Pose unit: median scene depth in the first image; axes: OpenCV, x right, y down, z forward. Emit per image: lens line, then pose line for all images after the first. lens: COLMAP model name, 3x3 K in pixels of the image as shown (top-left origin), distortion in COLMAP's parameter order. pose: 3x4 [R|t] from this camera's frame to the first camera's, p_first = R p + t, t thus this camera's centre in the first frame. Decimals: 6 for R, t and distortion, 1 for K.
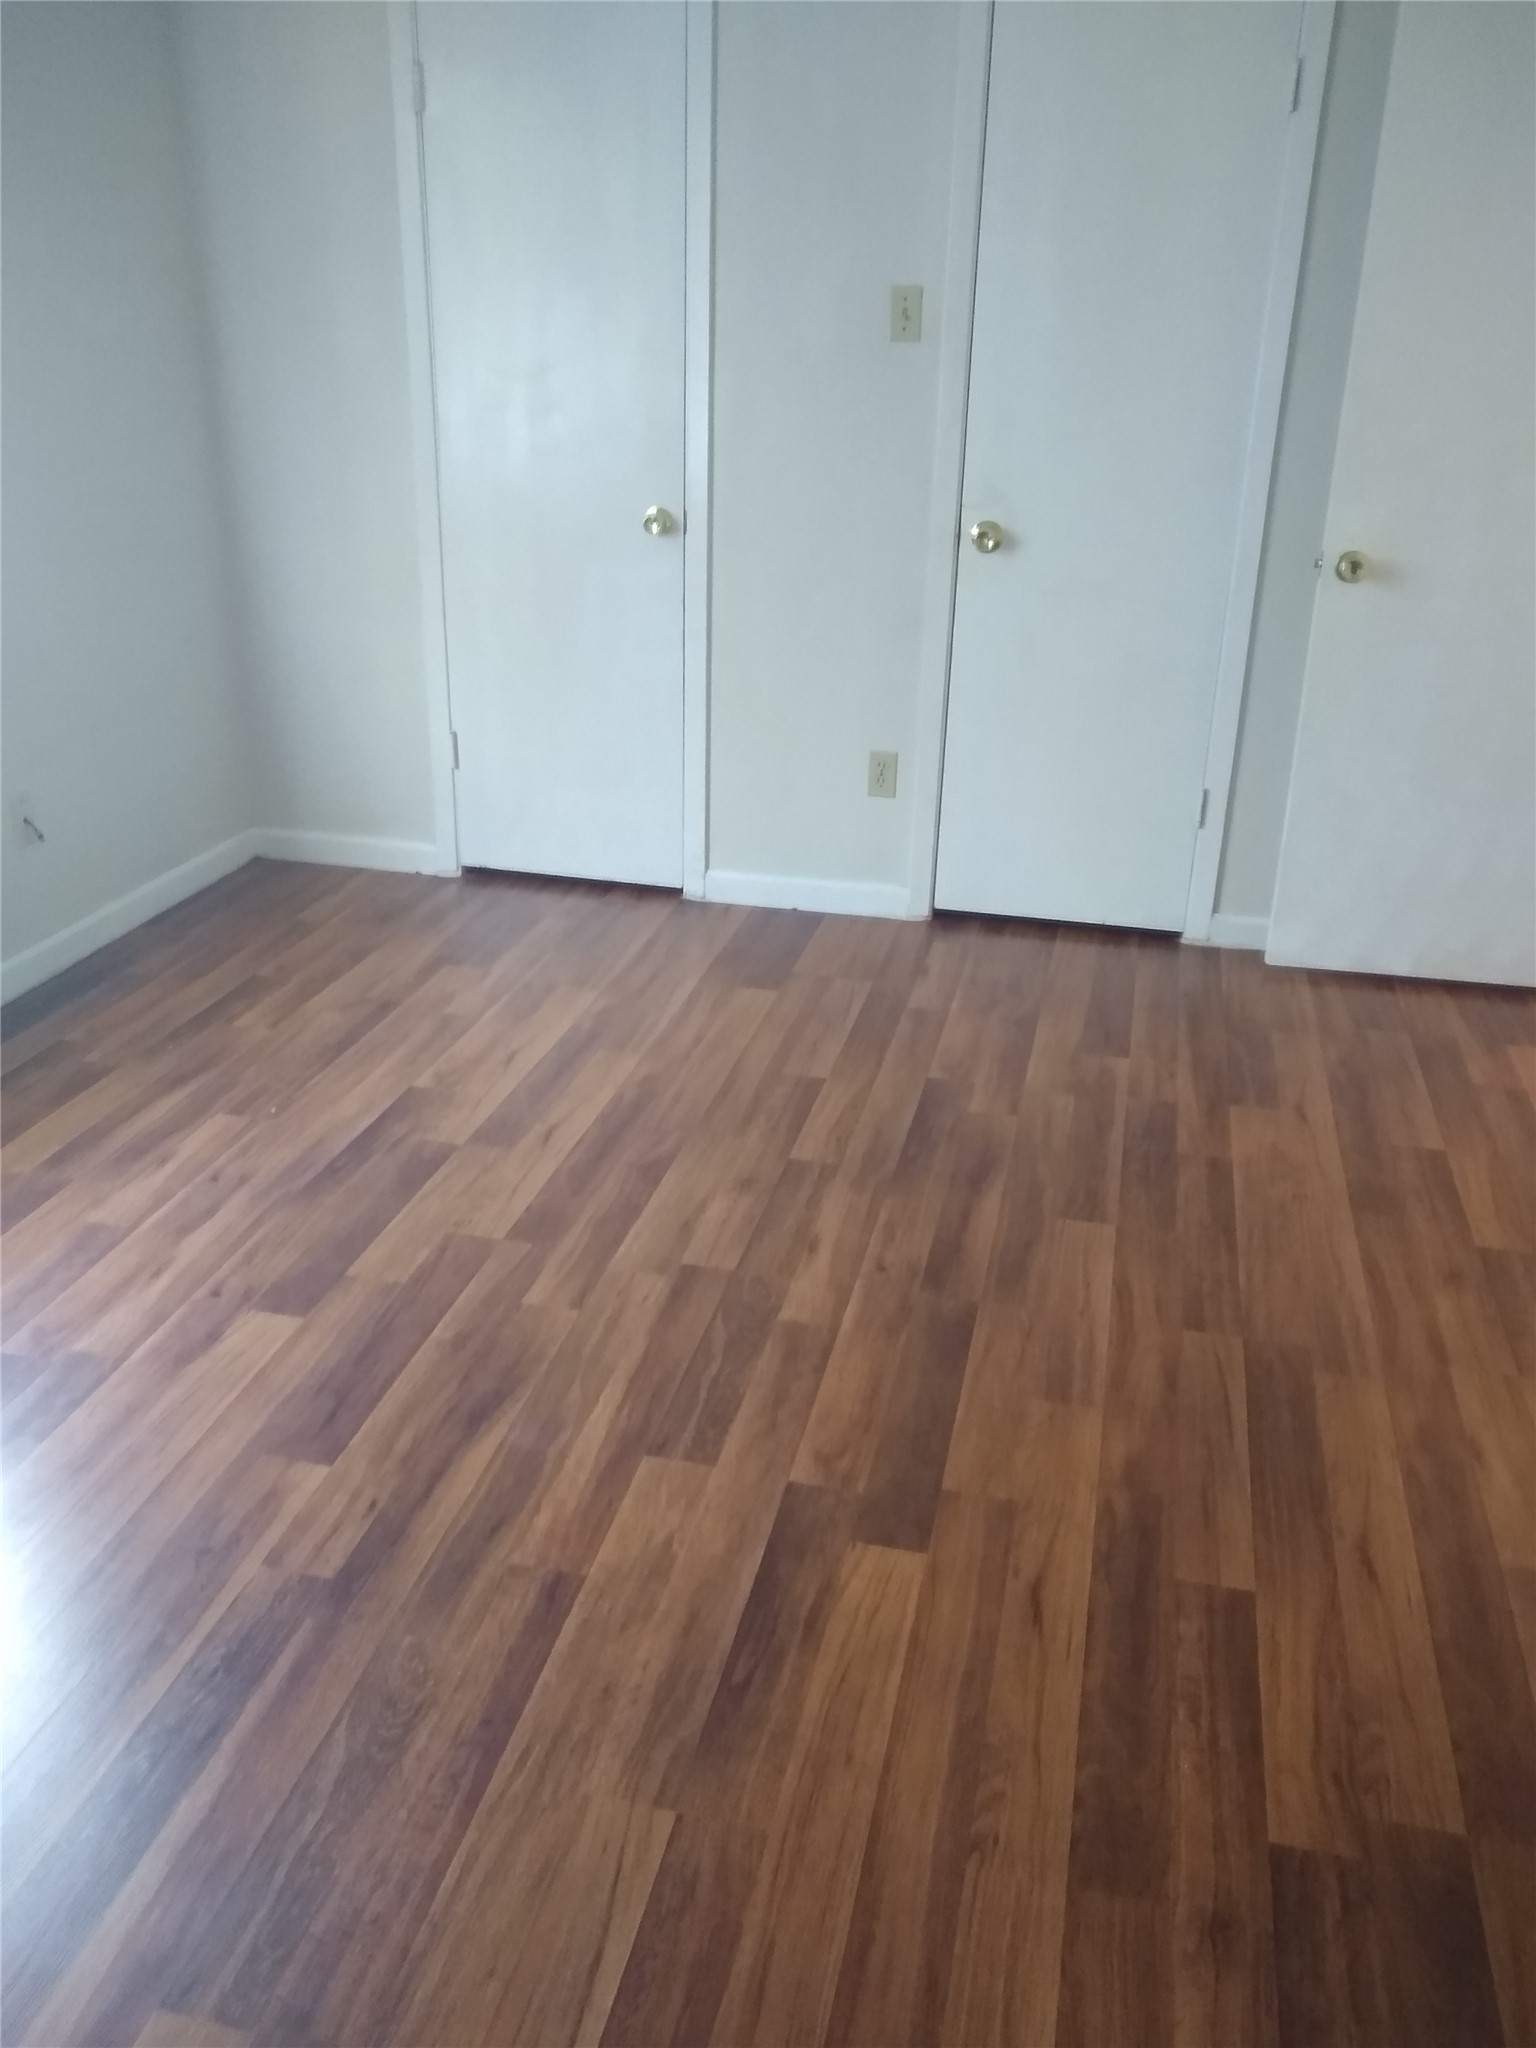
lens RADIAL K [[1649.5, 0, 768.0], [0, 1649.5, 1024.0], [0, 0, 1]] dist [0.001525, 0.014798]
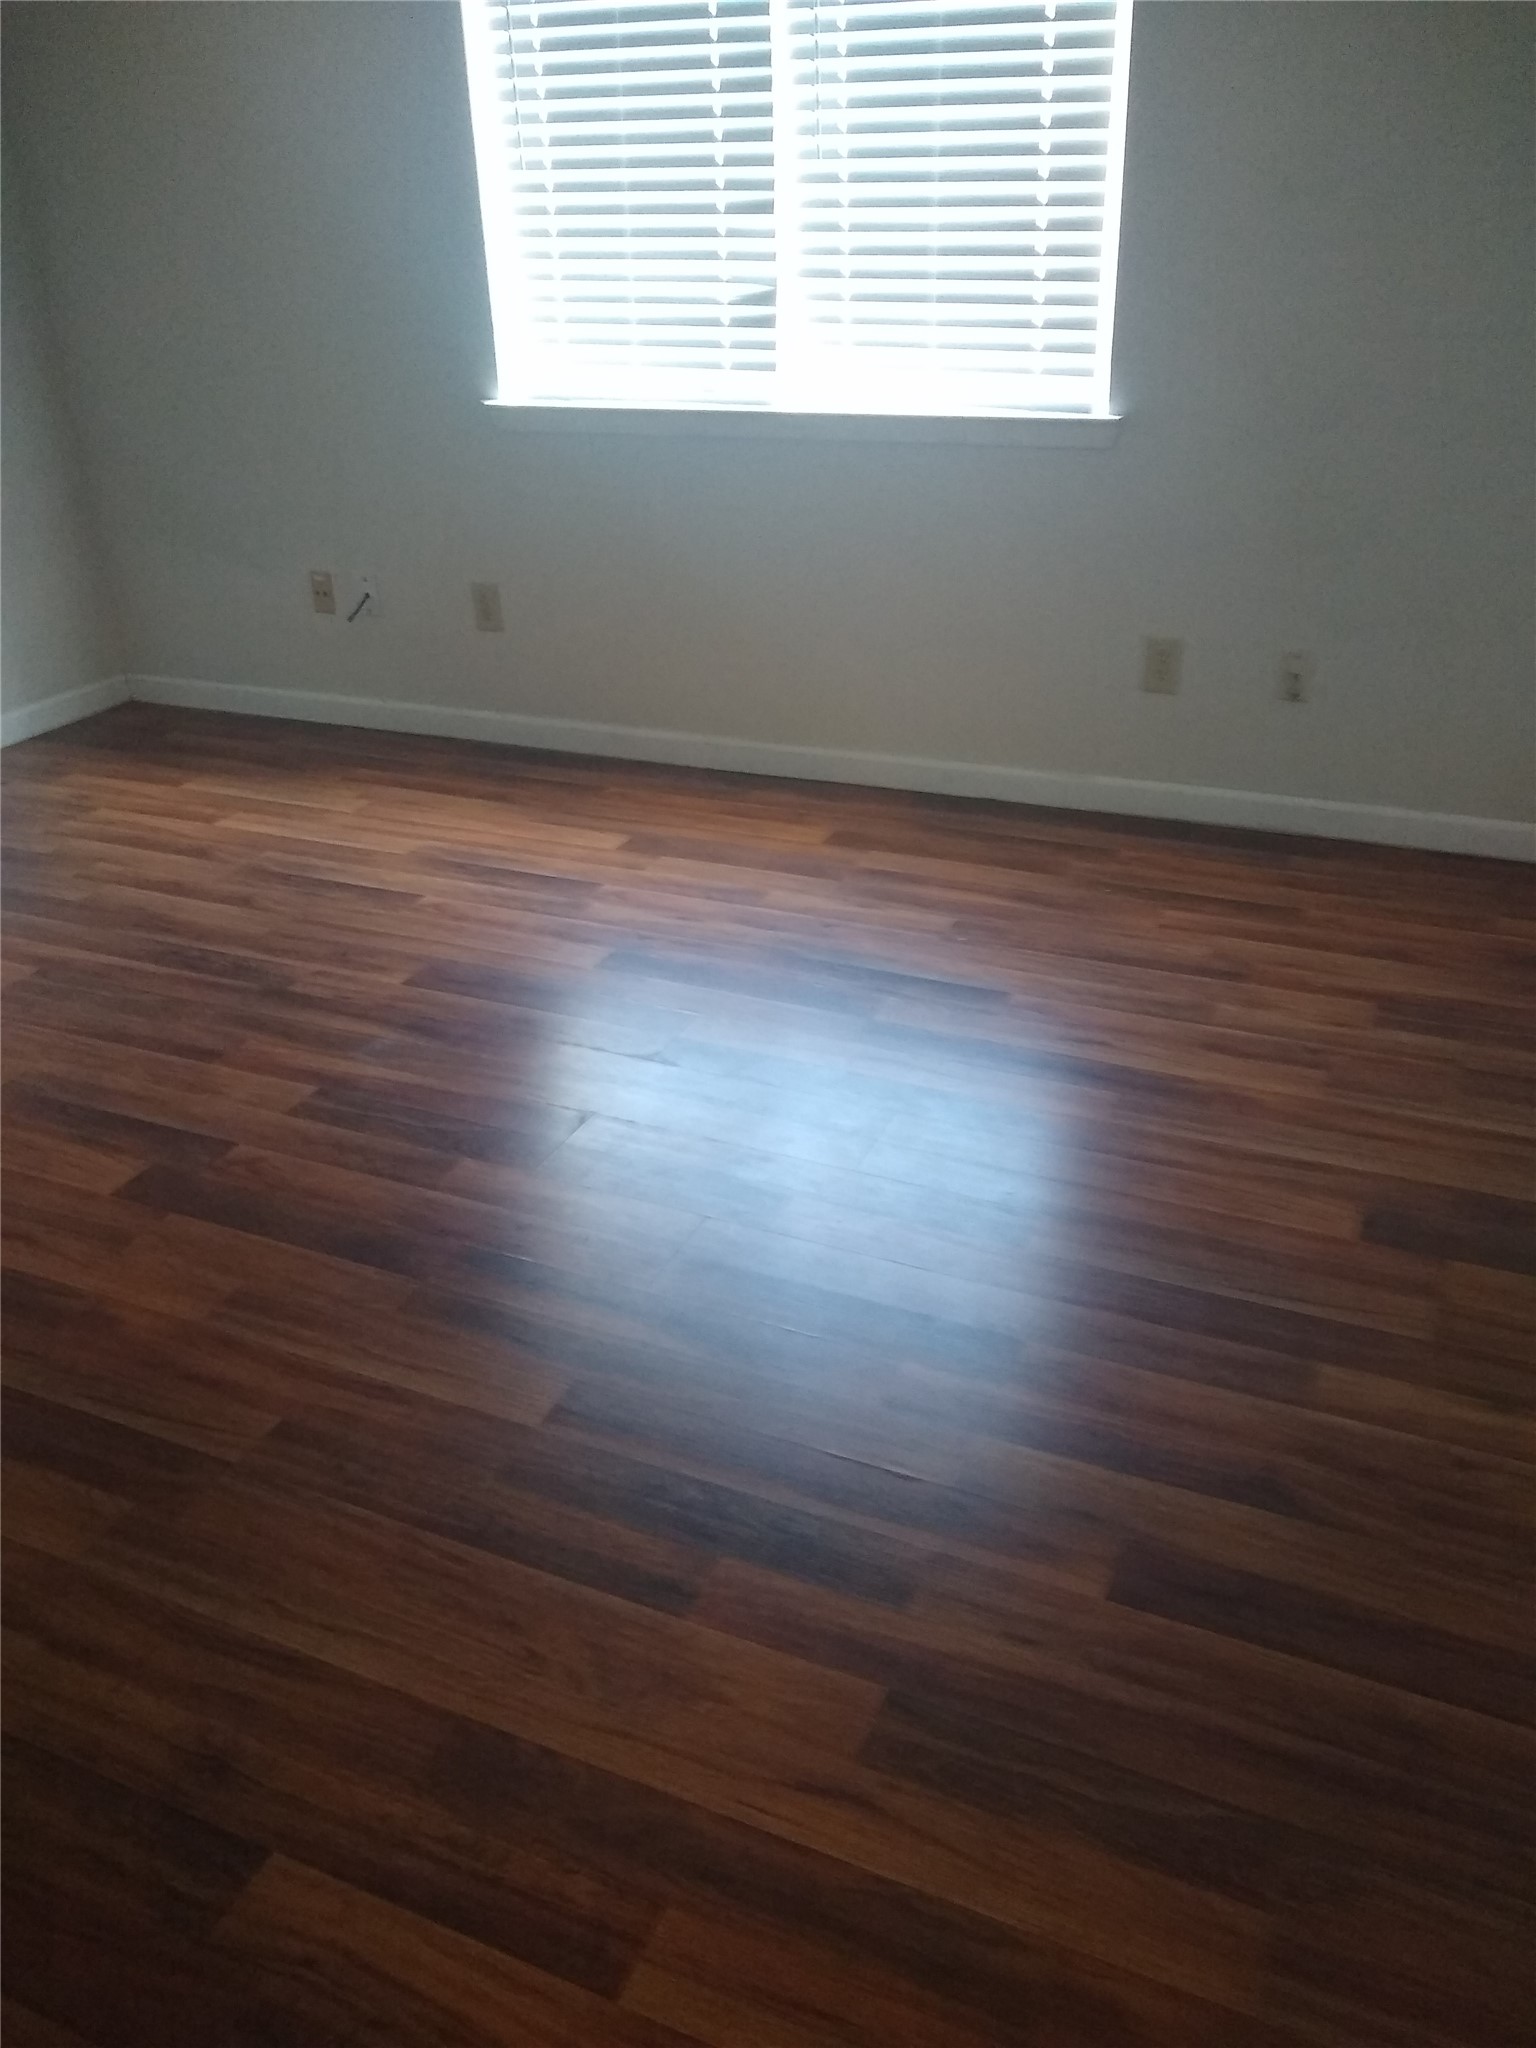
lens RADIAL K [[1211.4, 0, 768.0], [0, 1211.4, 1024.0], [0, 0, 1]] dist [-0.006647, -0.002267]
pose [[-0.089753, 0.543434, -0.834640, 0.649168], [-0.368614, 0.760388, 0.534728, -0.429937], [0.925239, 0.355654, 0.132070, 1.046701]]
